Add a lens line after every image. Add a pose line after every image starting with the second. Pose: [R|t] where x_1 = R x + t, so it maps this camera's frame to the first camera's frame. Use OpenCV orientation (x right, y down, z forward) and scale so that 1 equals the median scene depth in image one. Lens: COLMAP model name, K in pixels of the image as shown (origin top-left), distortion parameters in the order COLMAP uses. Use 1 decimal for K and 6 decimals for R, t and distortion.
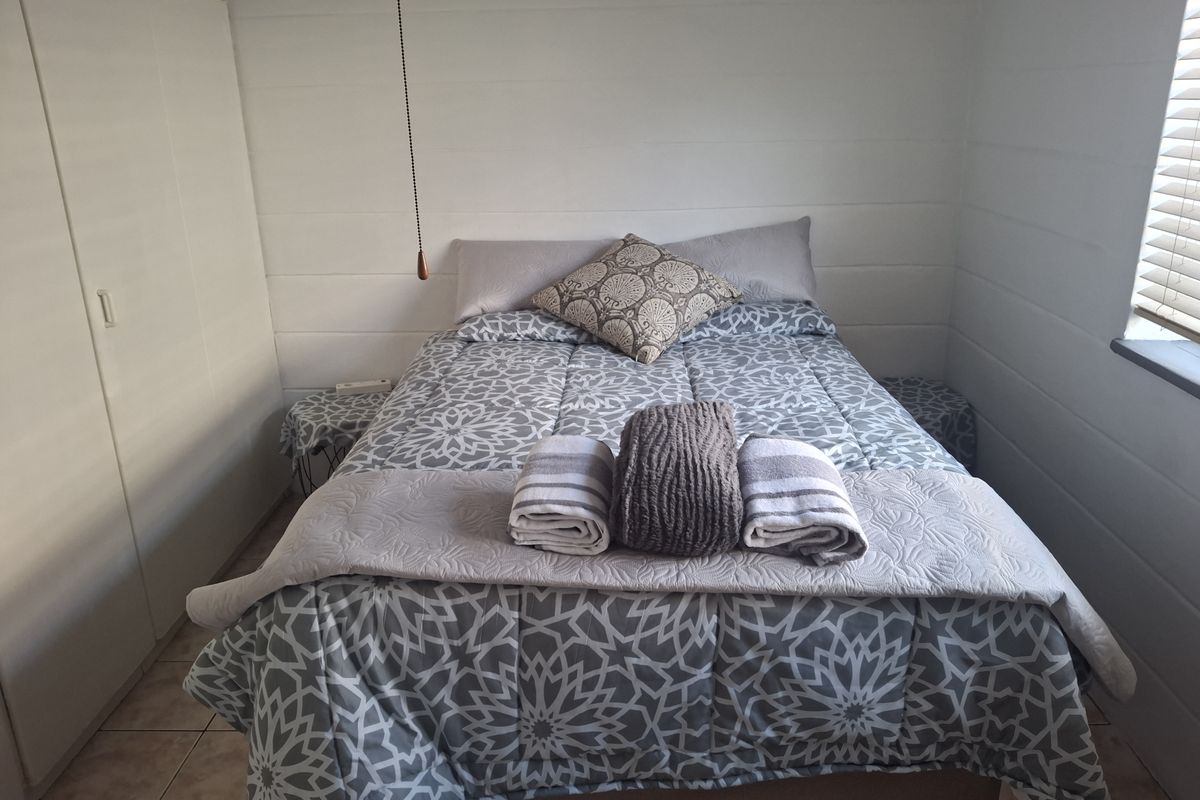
lens RADIAL K [[879.8, 0, 596.3], [0, 879.8, 386.3], [0, 0, 1]] dist [0.175673, -0.363305]
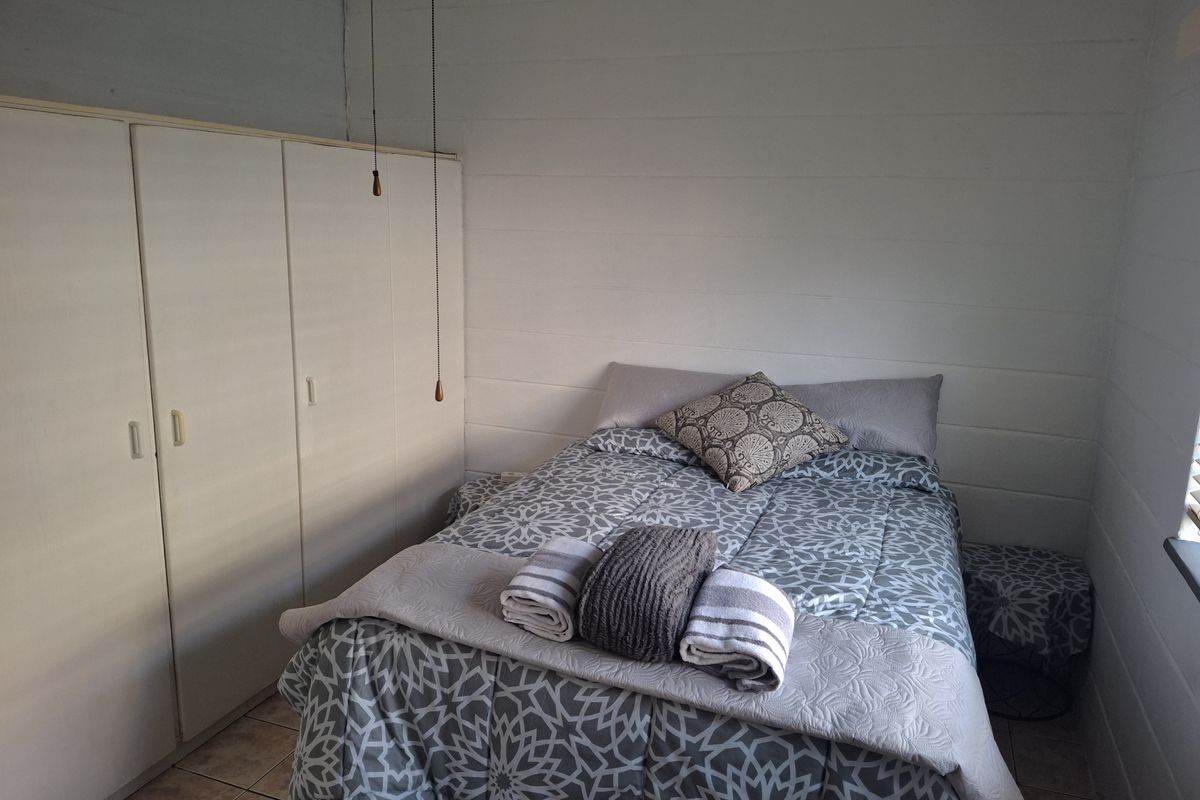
lens RADIAL K [[879.8, 0, 596.3], [0, 879.8, 386.3], [0, 0, 1]] dist [0.175673, -0.363305]
pose [[0.942655, 0.110403, -0.314980, 0.384309], [-0.147368, 0.984413, -0.095989, -0.041349], [0.299473, 0.136902, 0.944232, -0.173343]]
